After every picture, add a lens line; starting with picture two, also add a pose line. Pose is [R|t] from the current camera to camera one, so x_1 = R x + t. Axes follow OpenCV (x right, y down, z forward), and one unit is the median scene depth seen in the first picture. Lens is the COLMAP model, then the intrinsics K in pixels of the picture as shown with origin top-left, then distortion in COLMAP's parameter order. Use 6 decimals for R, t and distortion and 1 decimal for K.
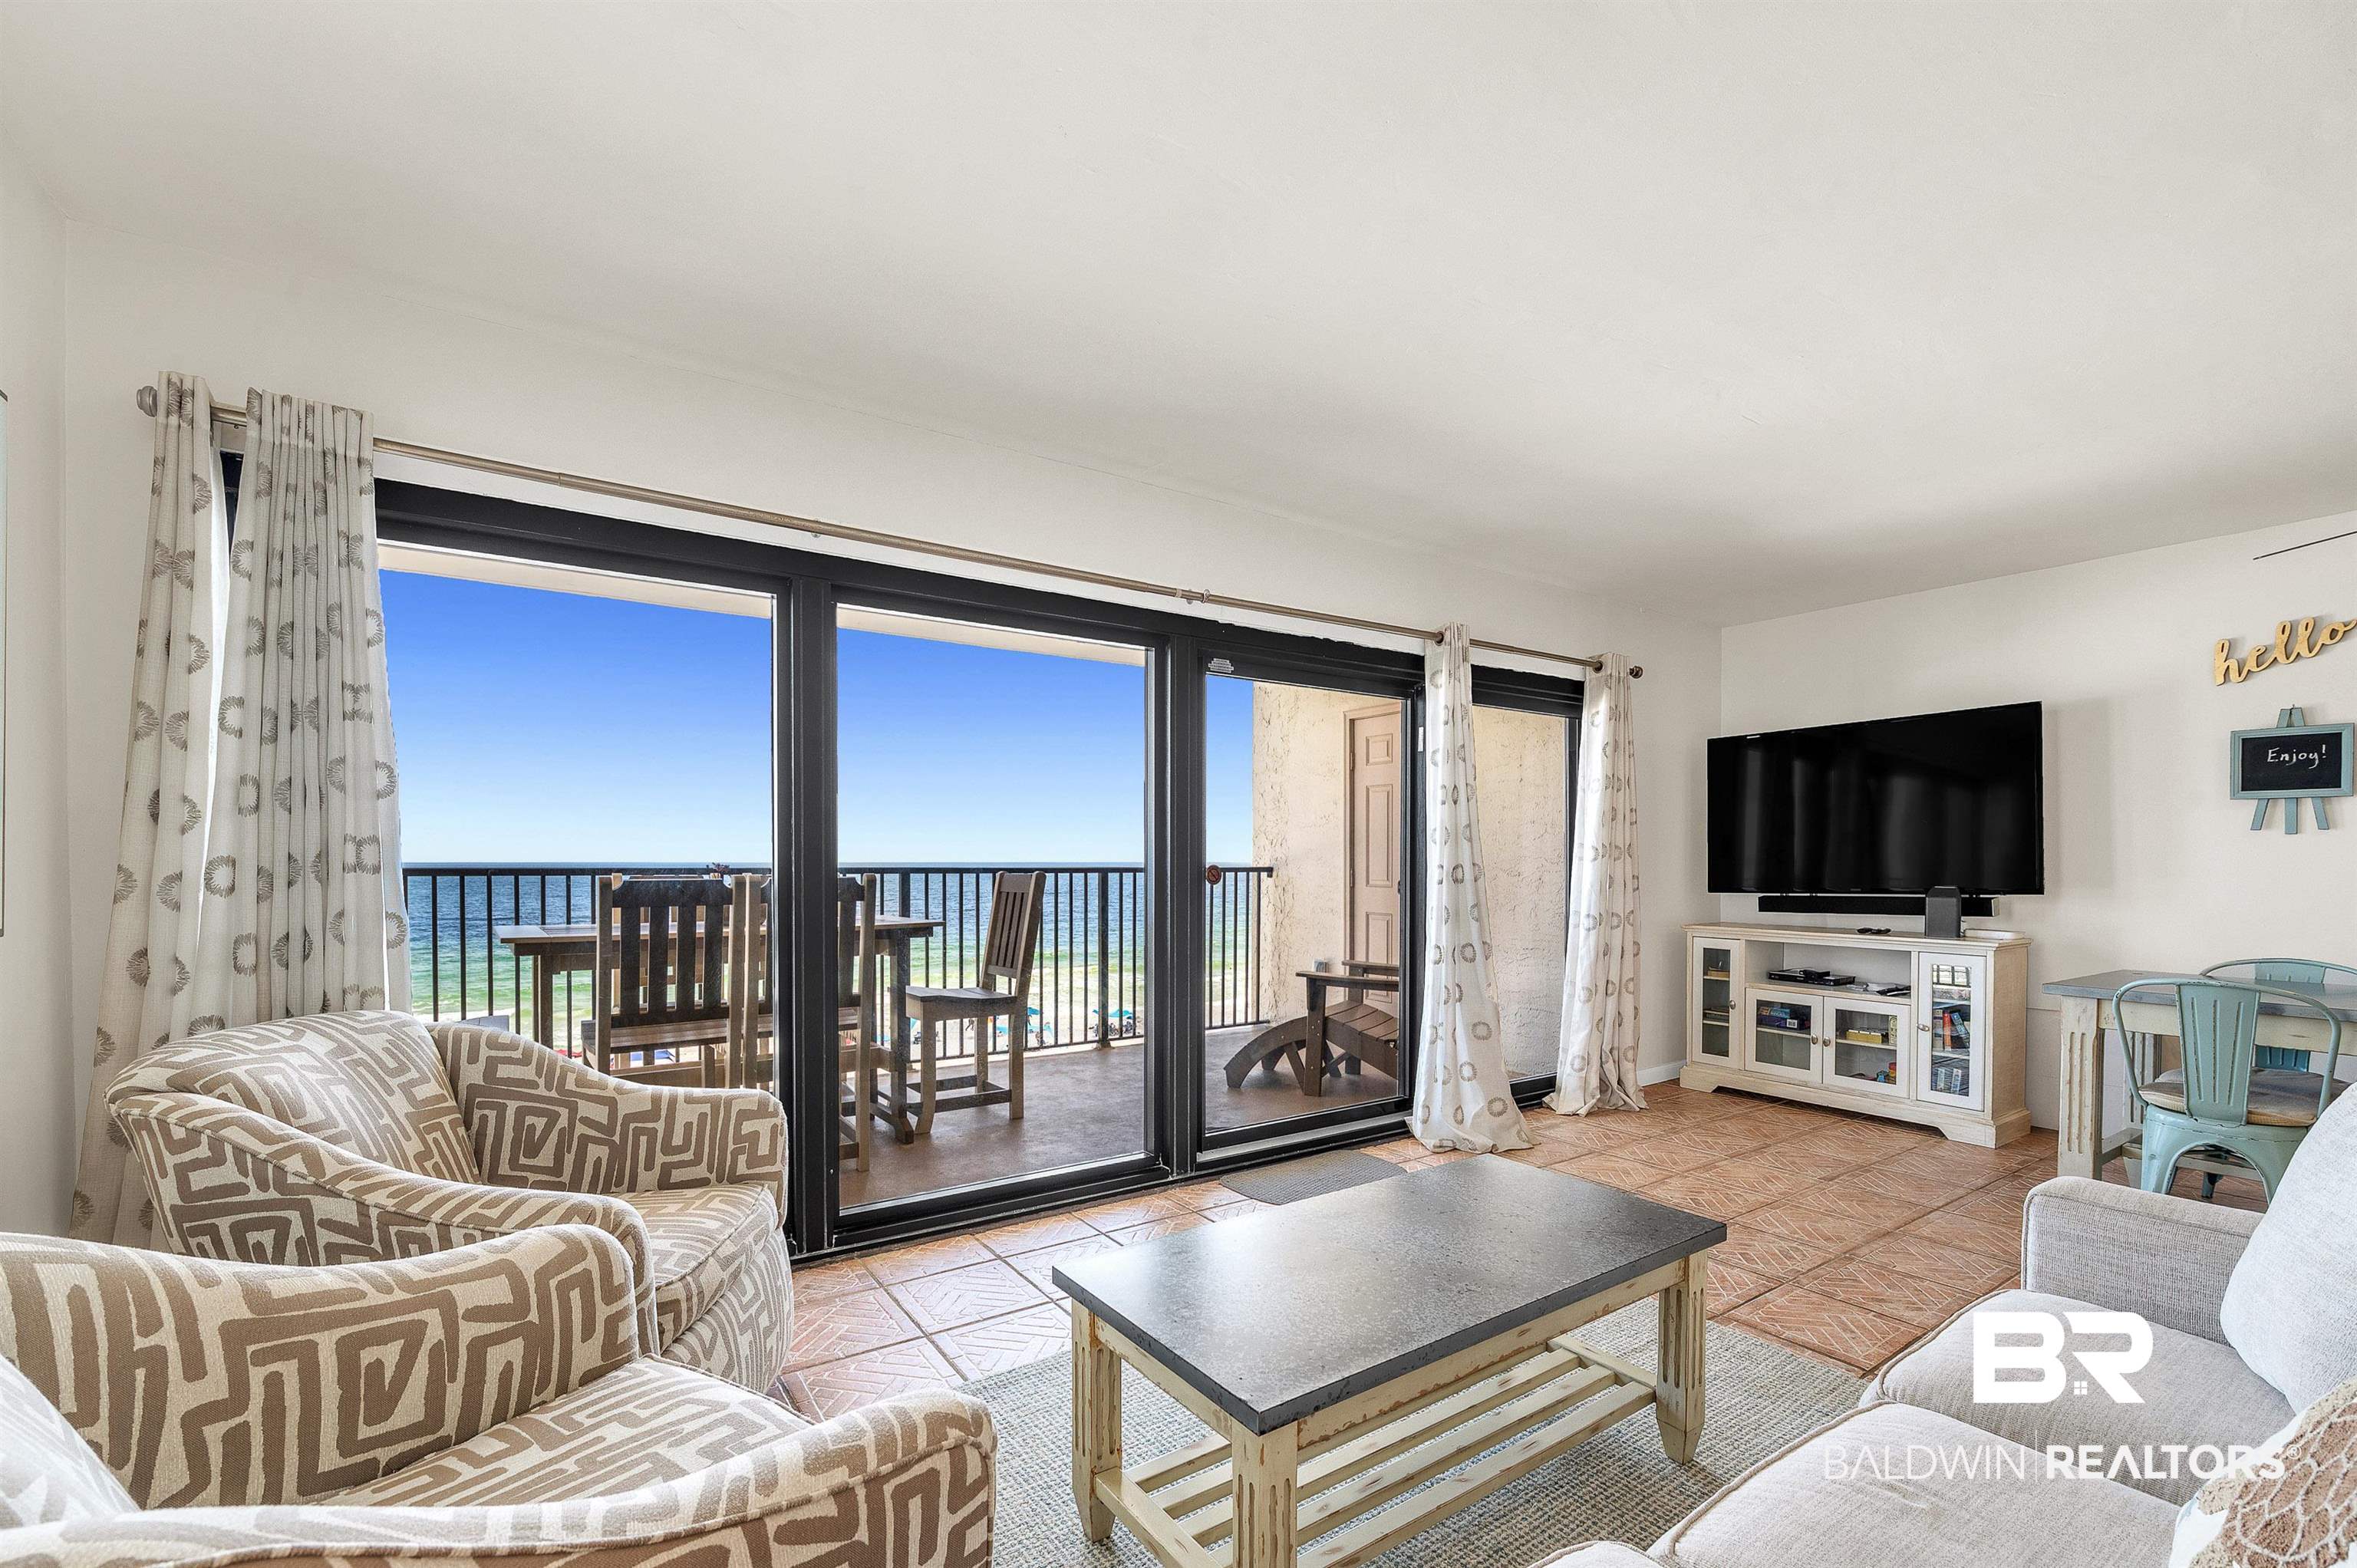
lens RADIAL K [[1018.0, 0, 1201.6], [0, 1018.0, 875.1], [0, 0, 1]] dist [-0.006977, -0.000682]
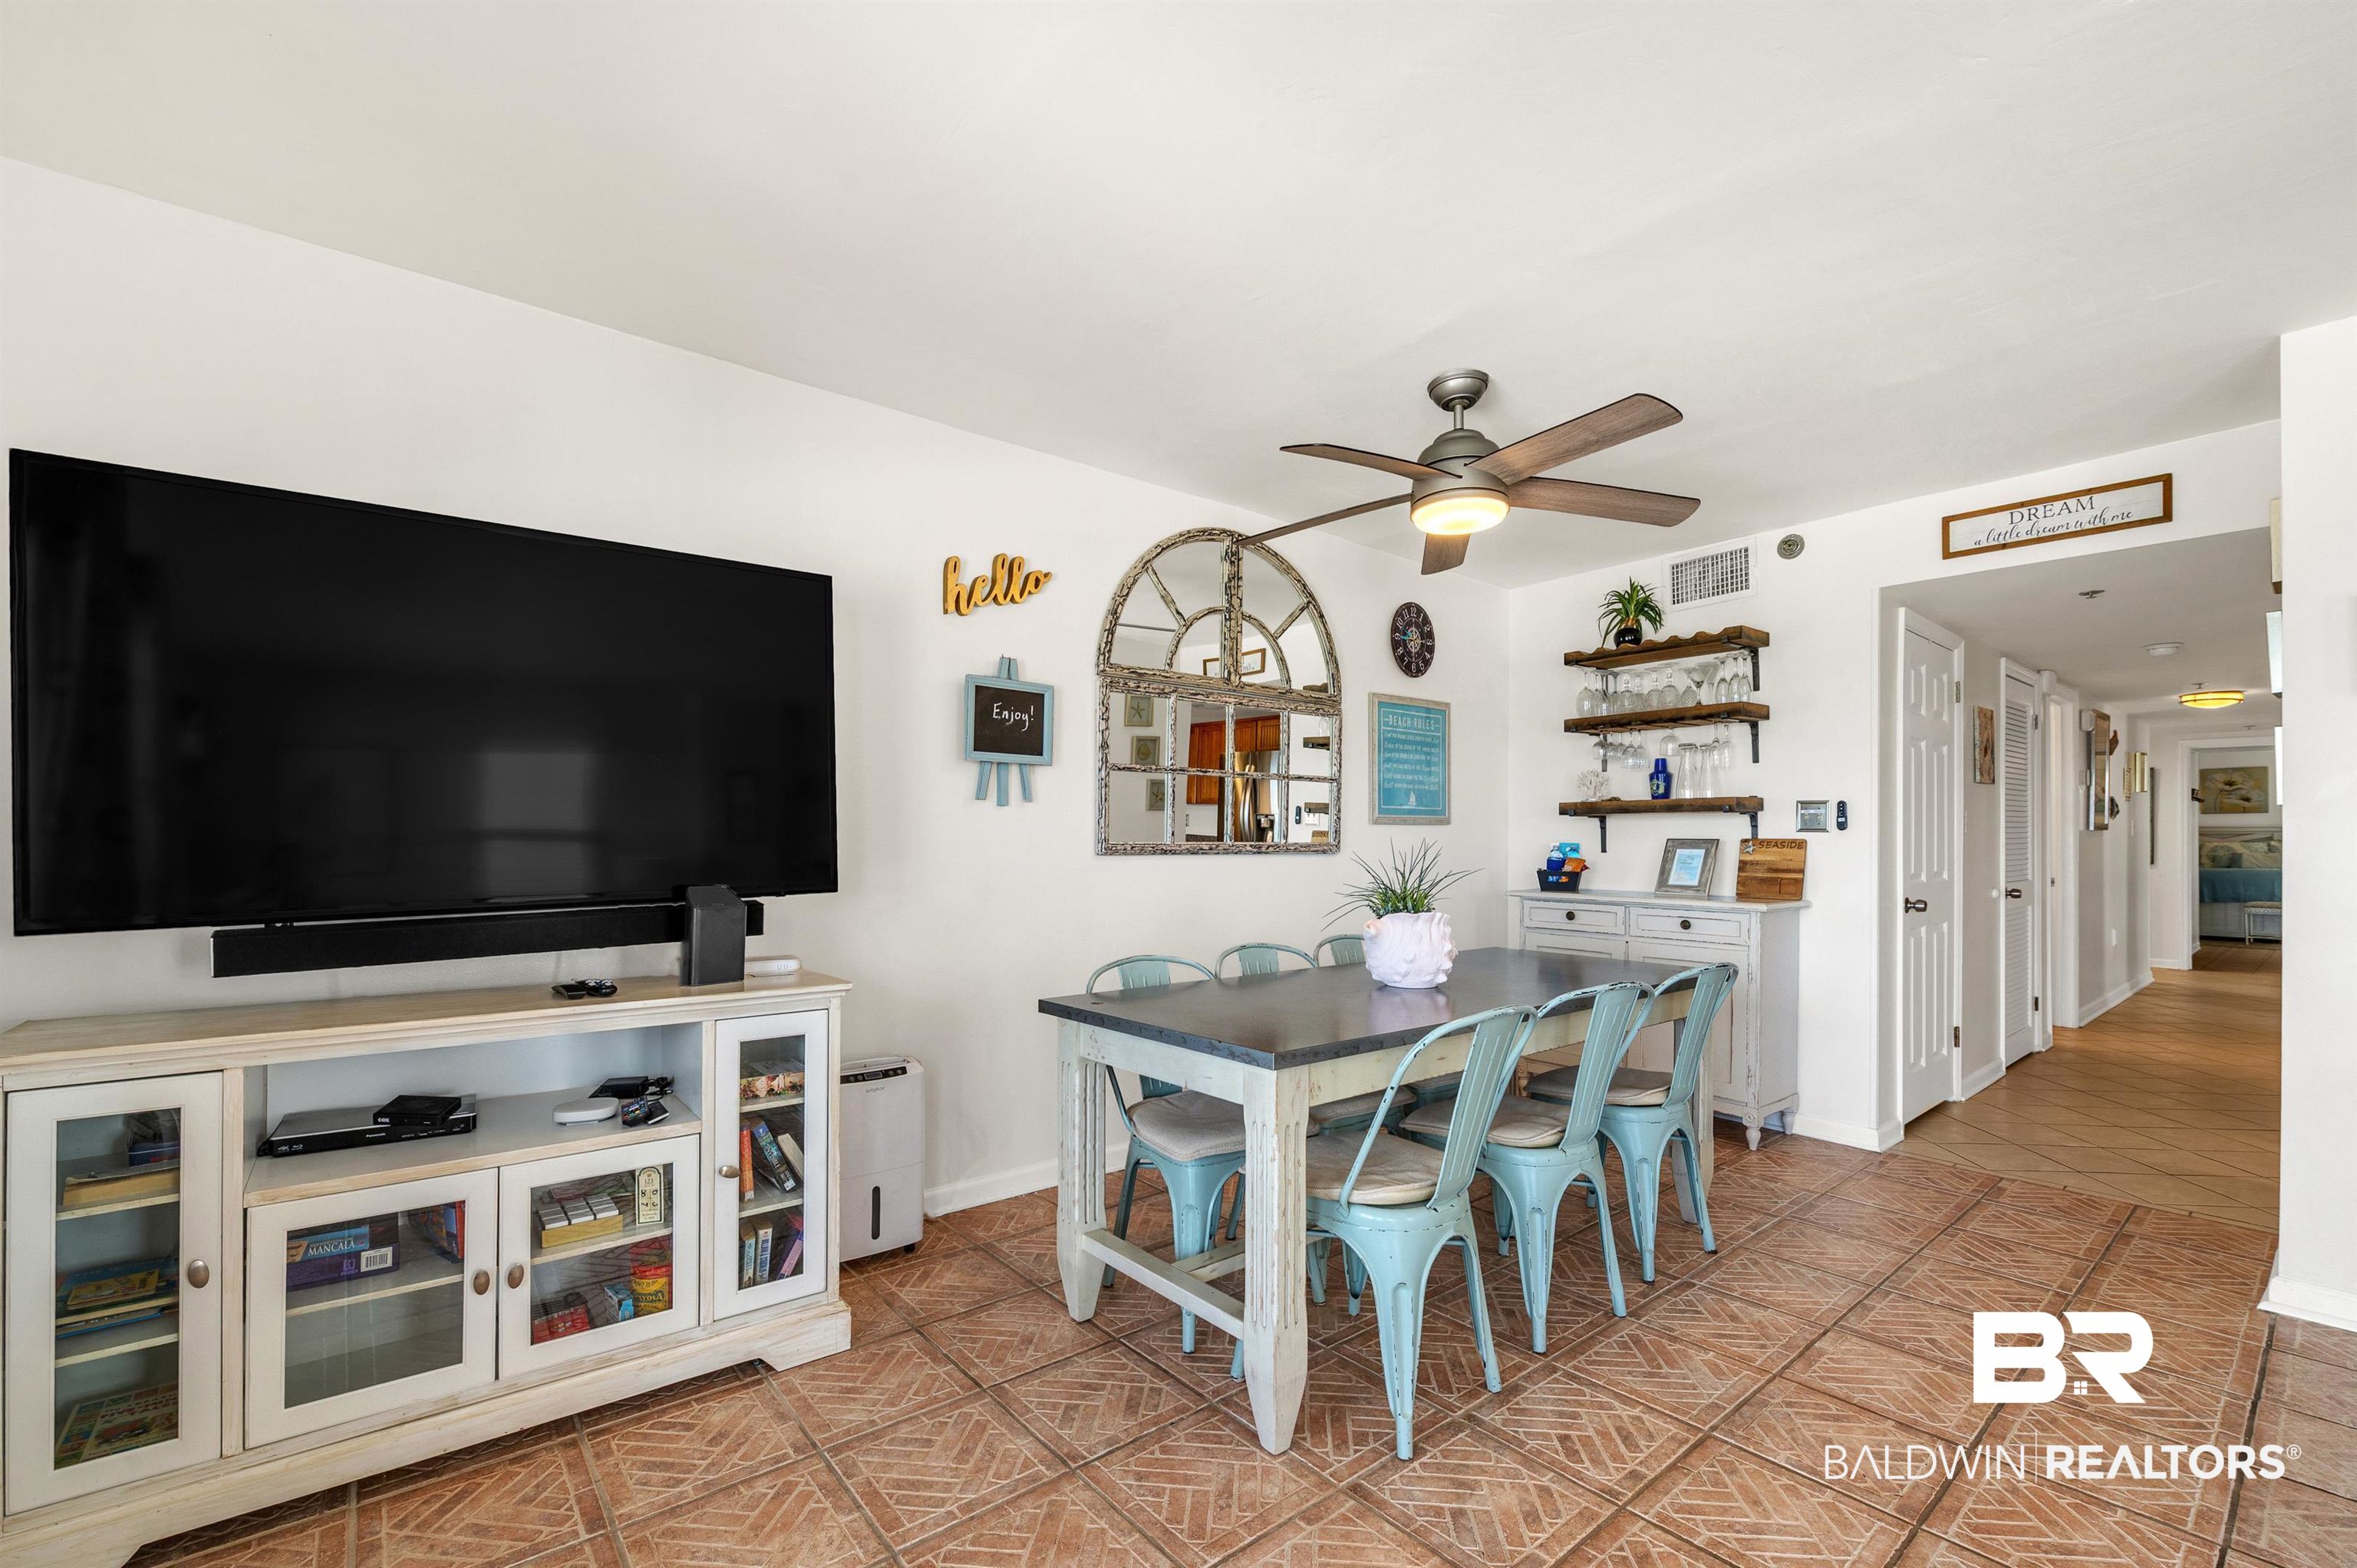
lens RADIAL K [[975.4, 0, 1176.4], [0, 975.4, 838.8], [0, 0, 1]] dist [-0.013762, 0.000859]
pose [[-0.064559, -0.000511, 0.997914, 0.239622], [0.009918, 0.999950, 0.001153, -0.011643], [-0.997865, 0.009972, -0.064550, 0.868151]]
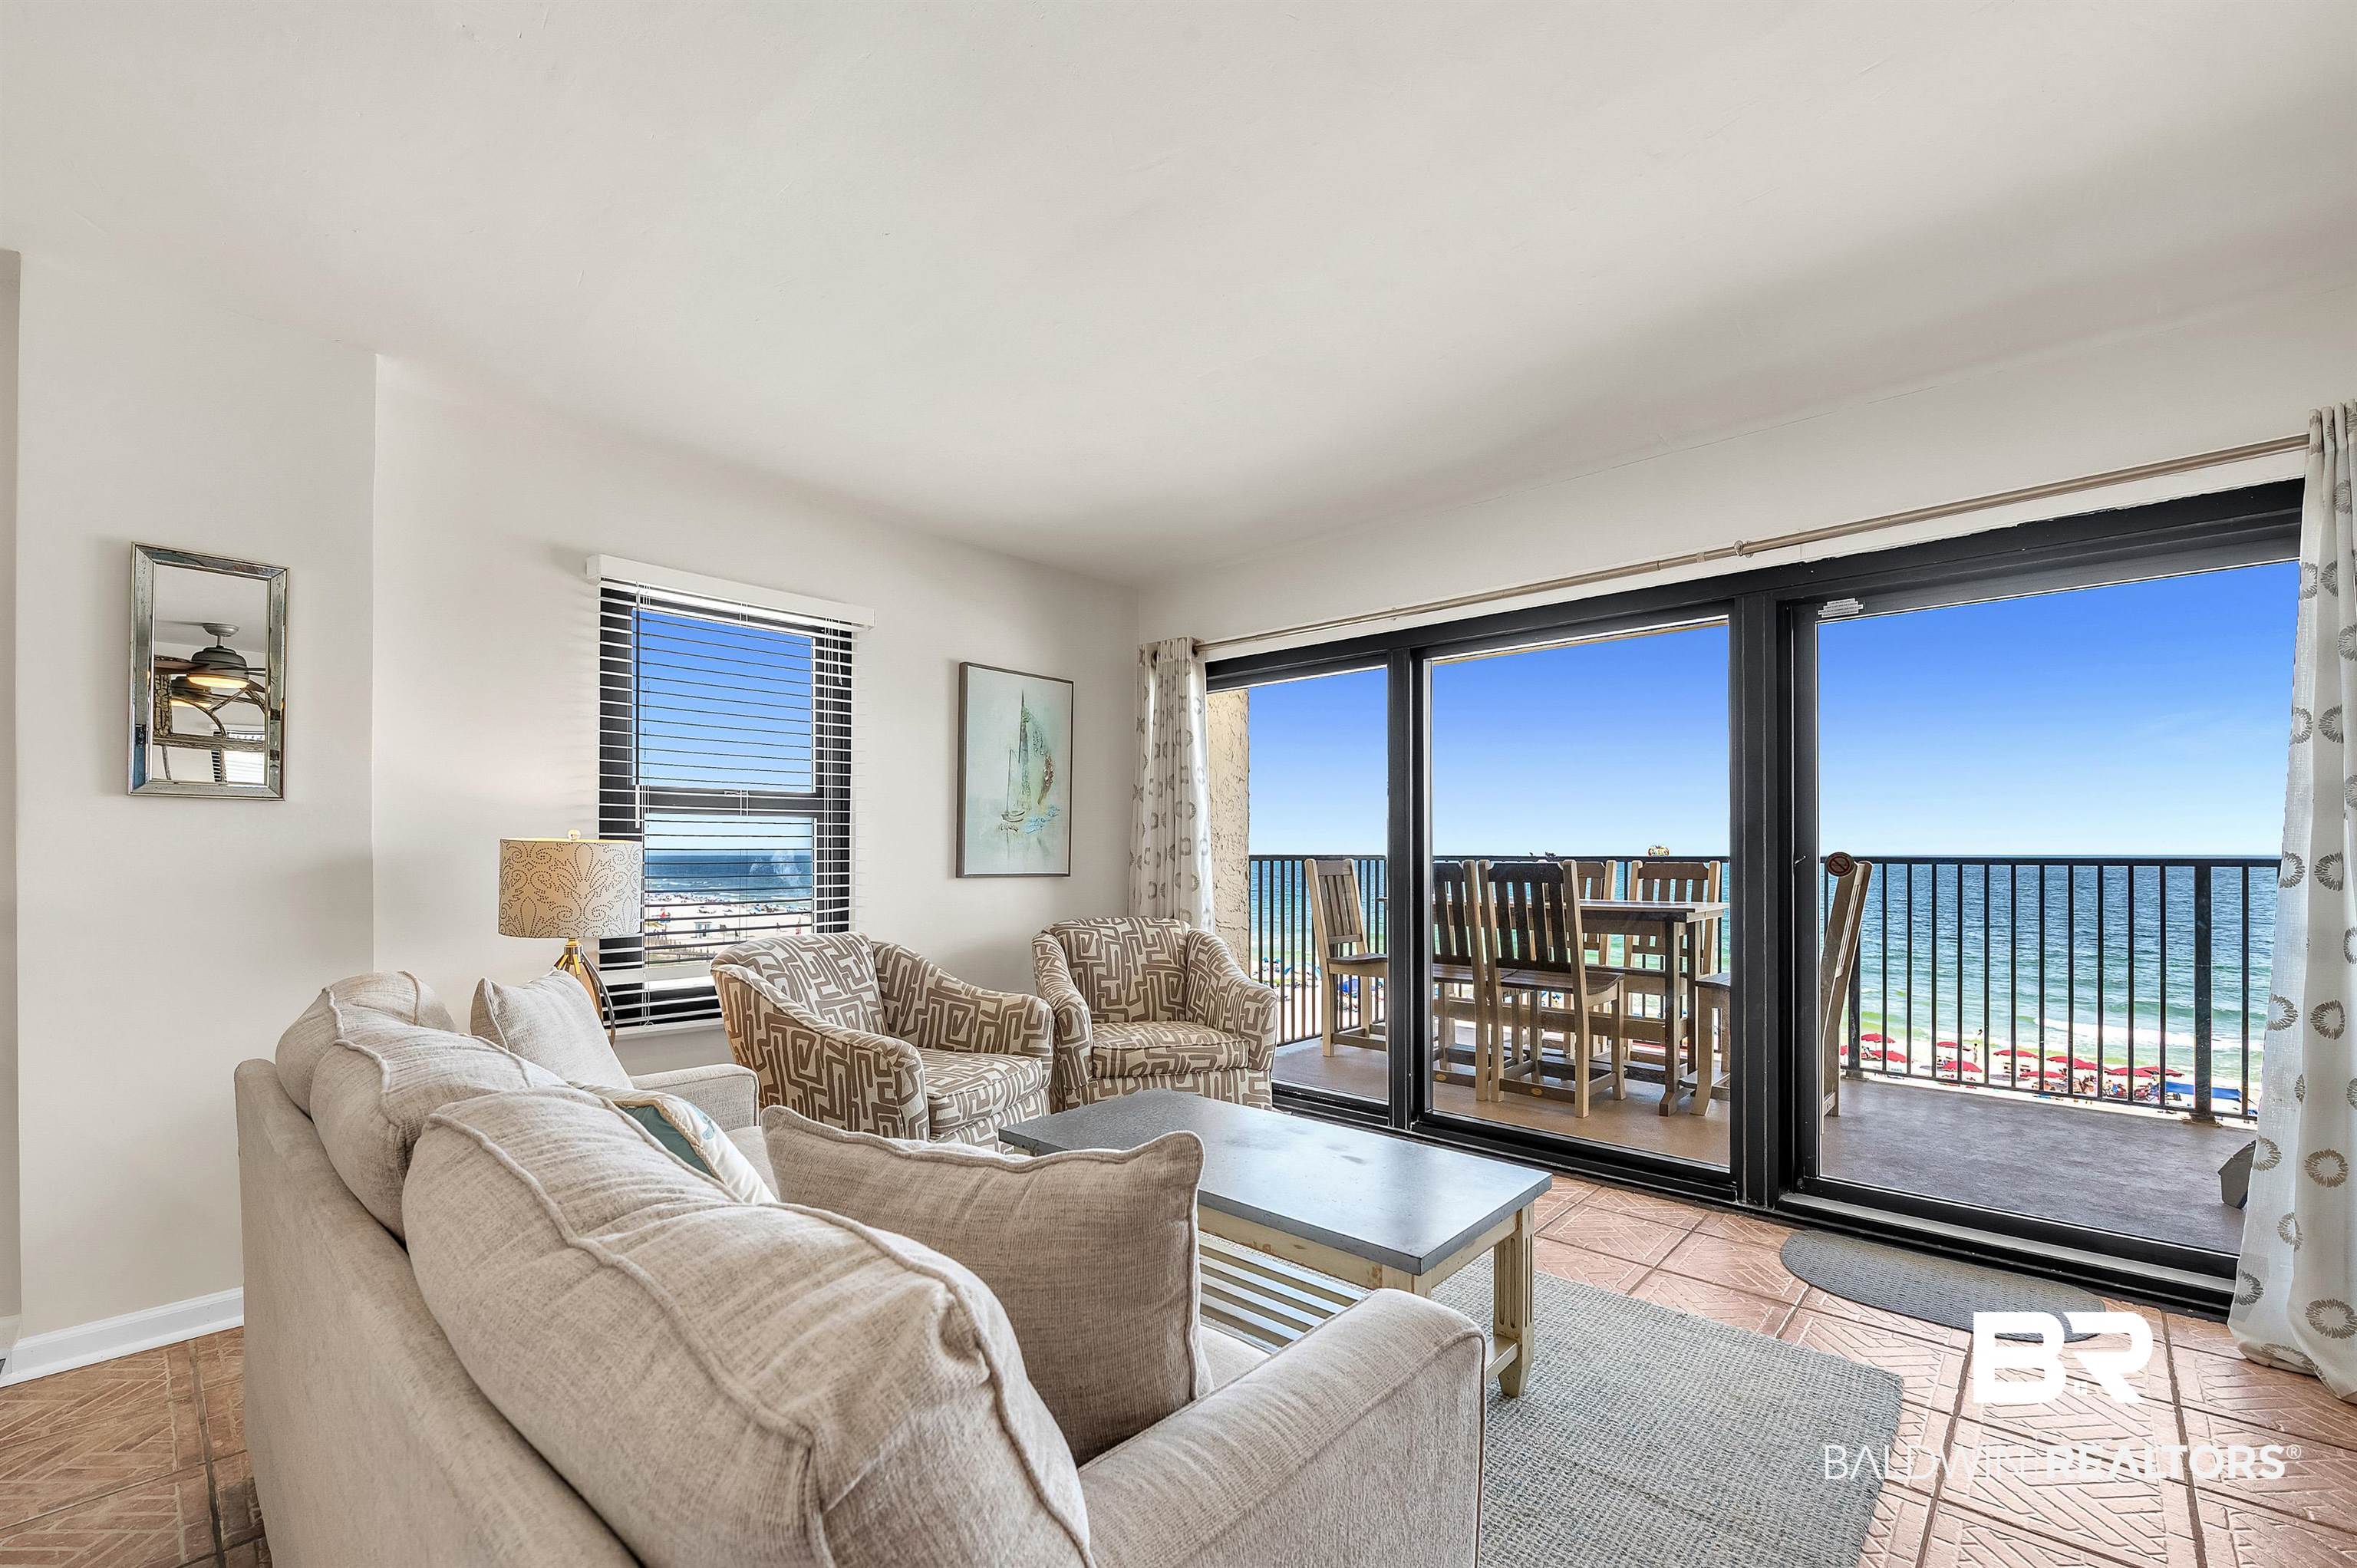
lens RADIAL K [[975.4, 0, 1171.8], [0, 975.4, 853.0], [0, 0, 1]] dist [-0.013762, 0.000859]
pose [[0.208335, -0.000954, -0.978057, 0.612517], [-0.015067, 0.999878, -0.004185, 0.001451], [0.977941, 0.015608, 0.208295, 0.292323]]
